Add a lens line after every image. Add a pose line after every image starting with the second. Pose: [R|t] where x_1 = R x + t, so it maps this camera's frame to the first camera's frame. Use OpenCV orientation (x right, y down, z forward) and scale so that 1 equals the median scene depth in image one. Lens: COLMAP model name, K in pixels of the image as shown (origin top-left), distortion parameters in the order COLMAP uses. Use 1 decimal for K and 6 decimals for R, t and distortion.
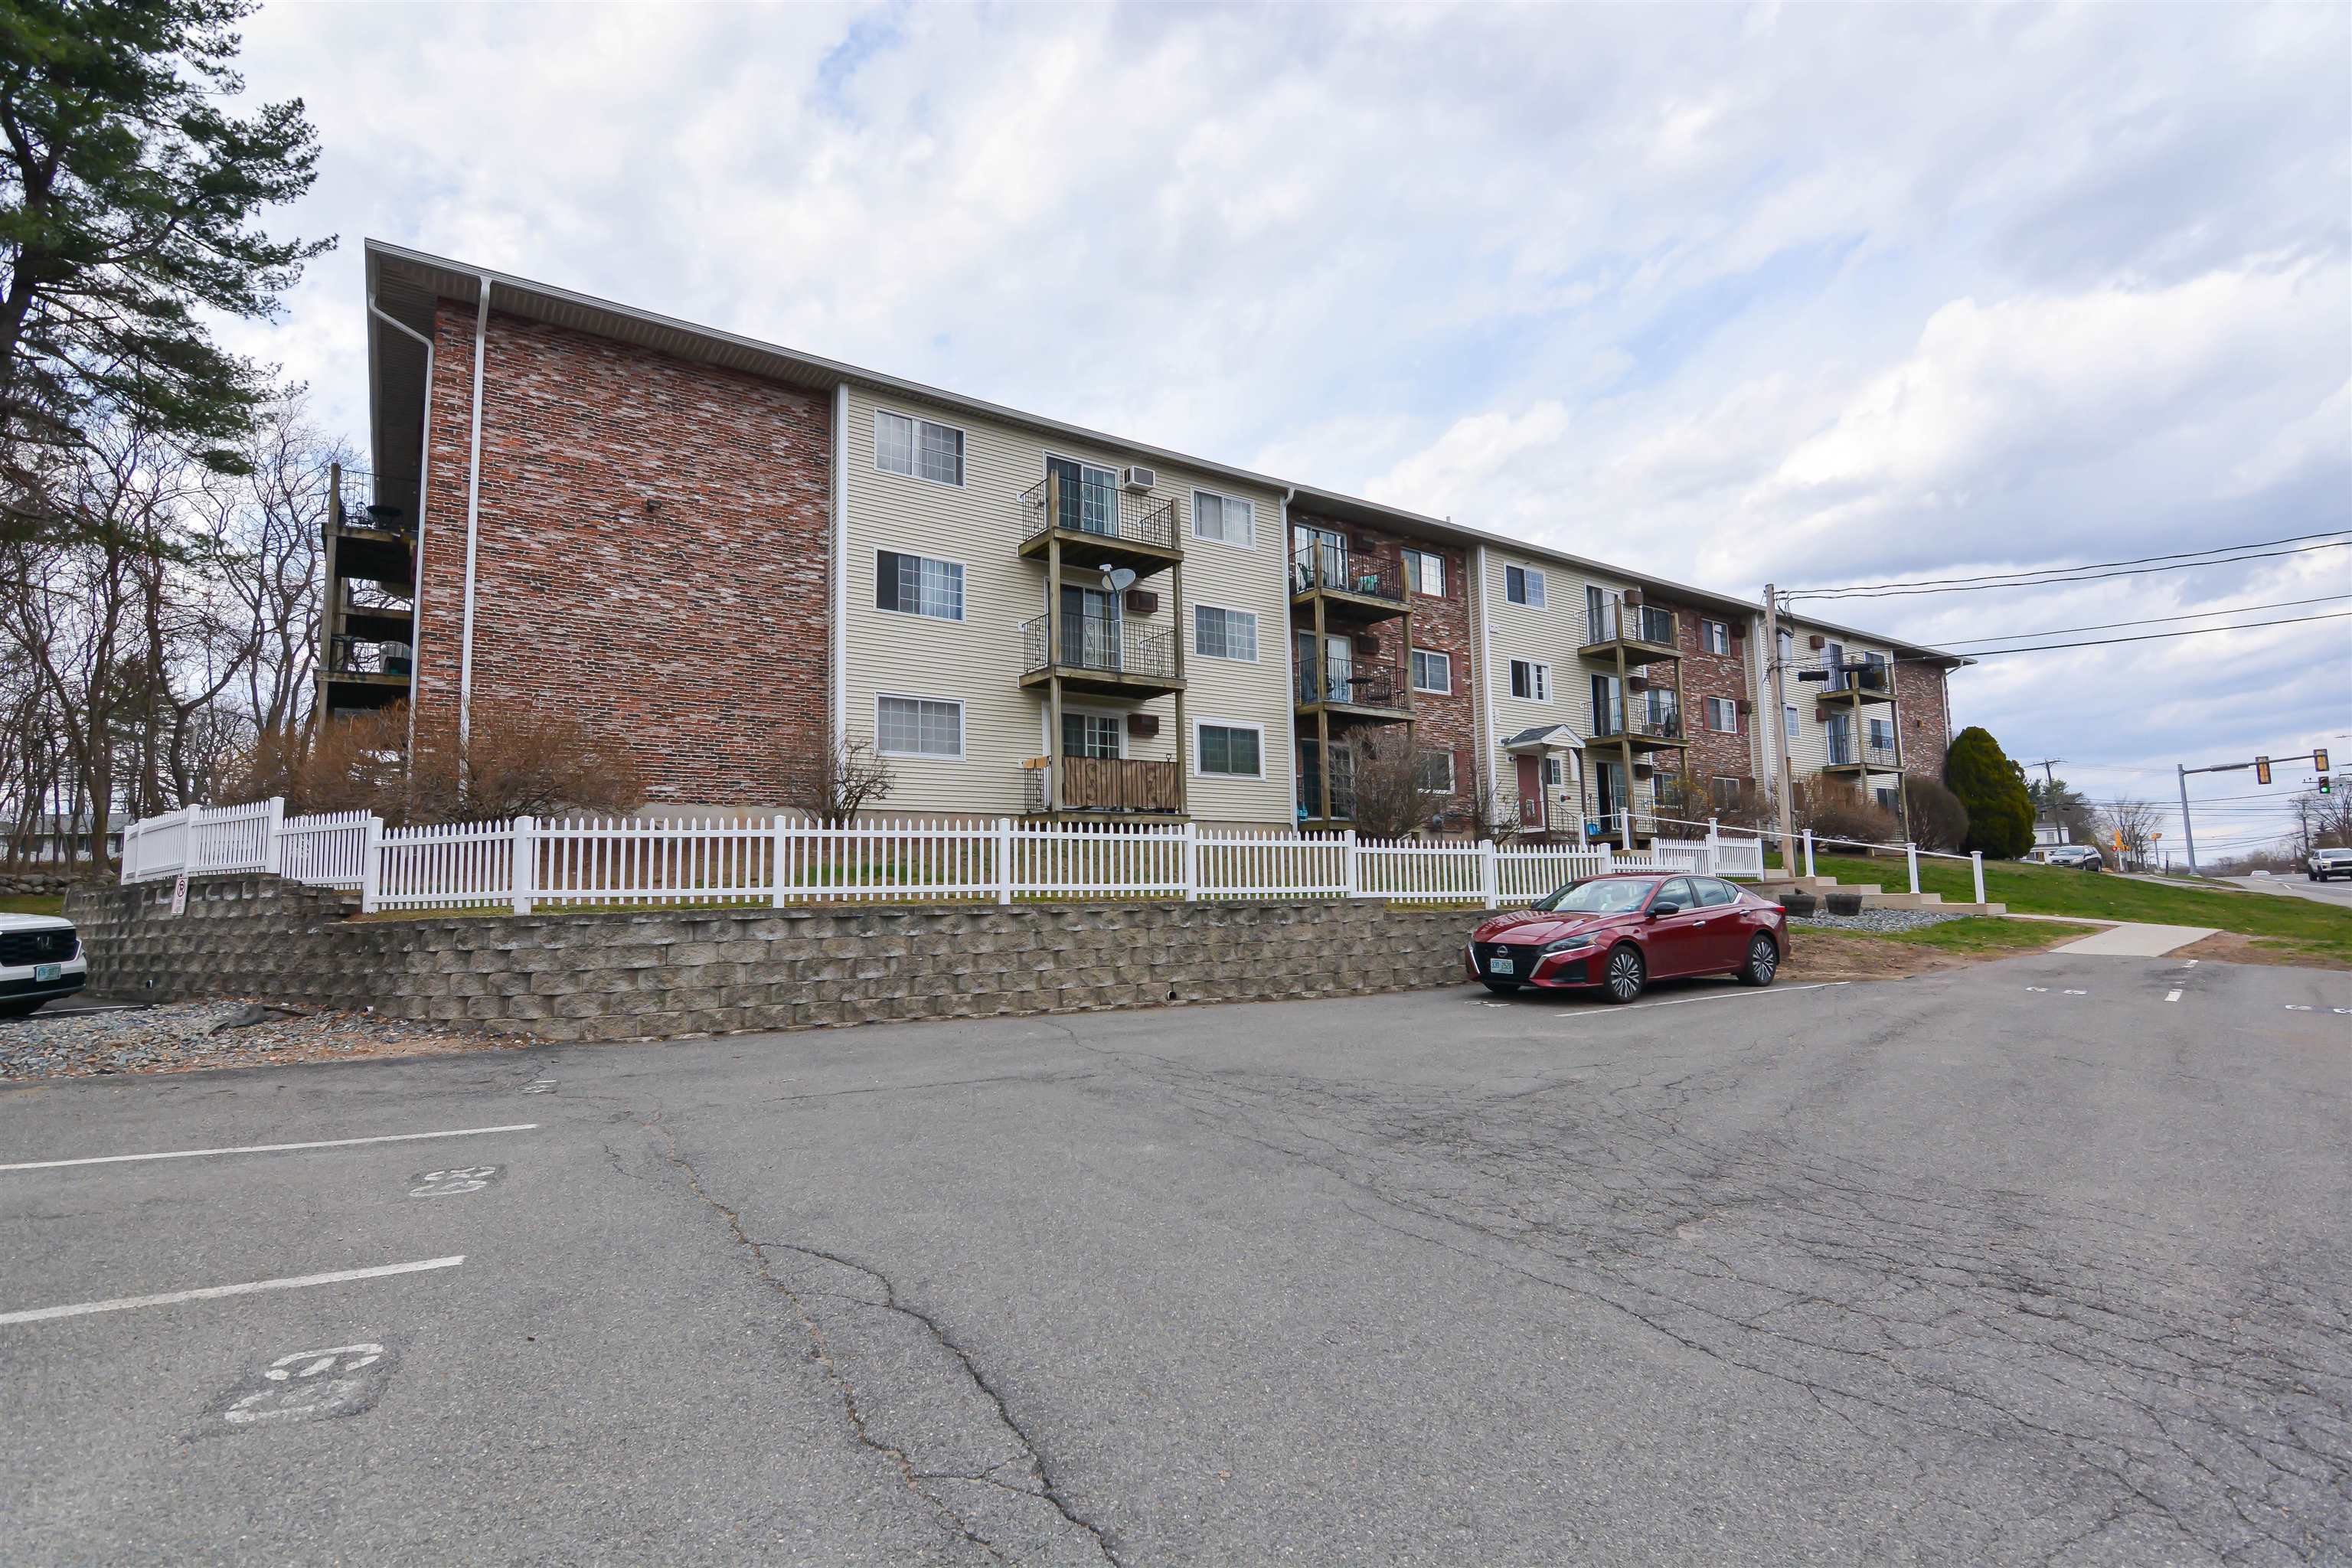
lens RADIAL K [[1121.3, 0, 1189.6], [0, 1121.3, 788.5], [0, 0, 1]] dist [0.017096, -0.012934]
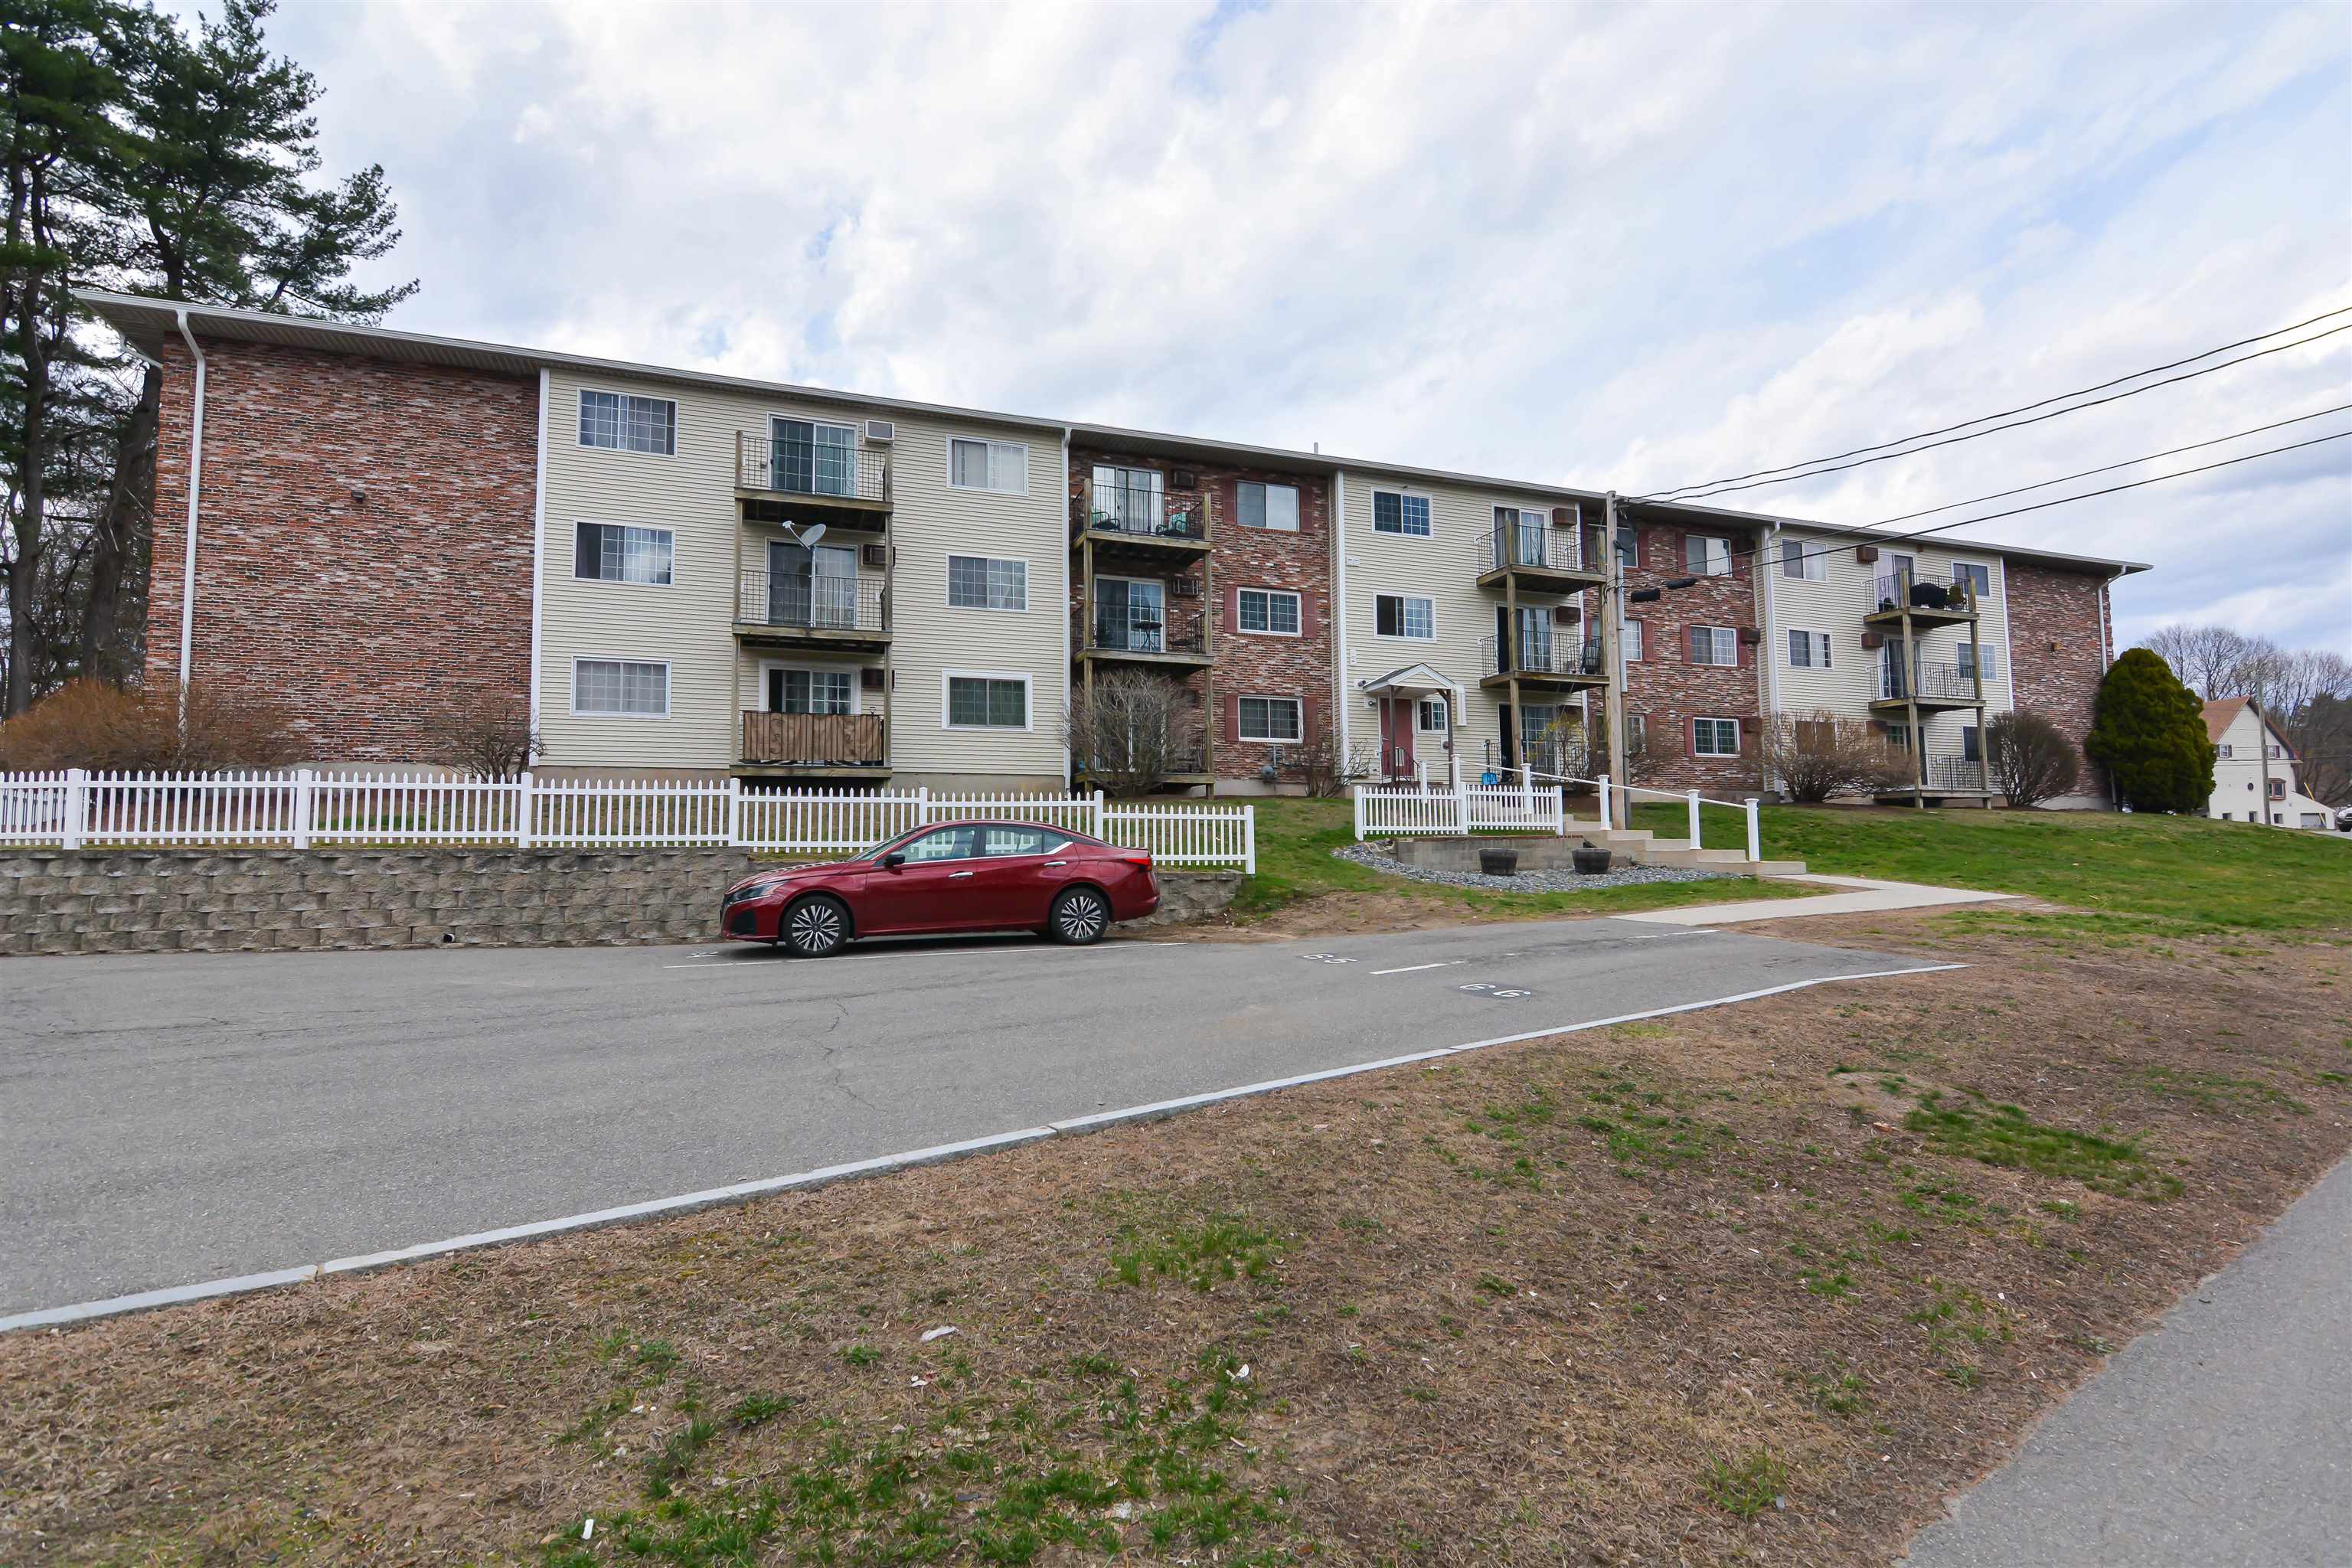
lens RADIAL K [[1121.3, 0, 1189.6], [0, 1121.3, 788.5], [0, 0, 1]] dist [0.017096, -0.012934]
pose [[0.967157, -0.007991, -0.254052, 0.567839], [0.017426, 0.999239, 0.034907, 0.013281], [0.253580, -0.038187, 0.966560, 0.105666]]
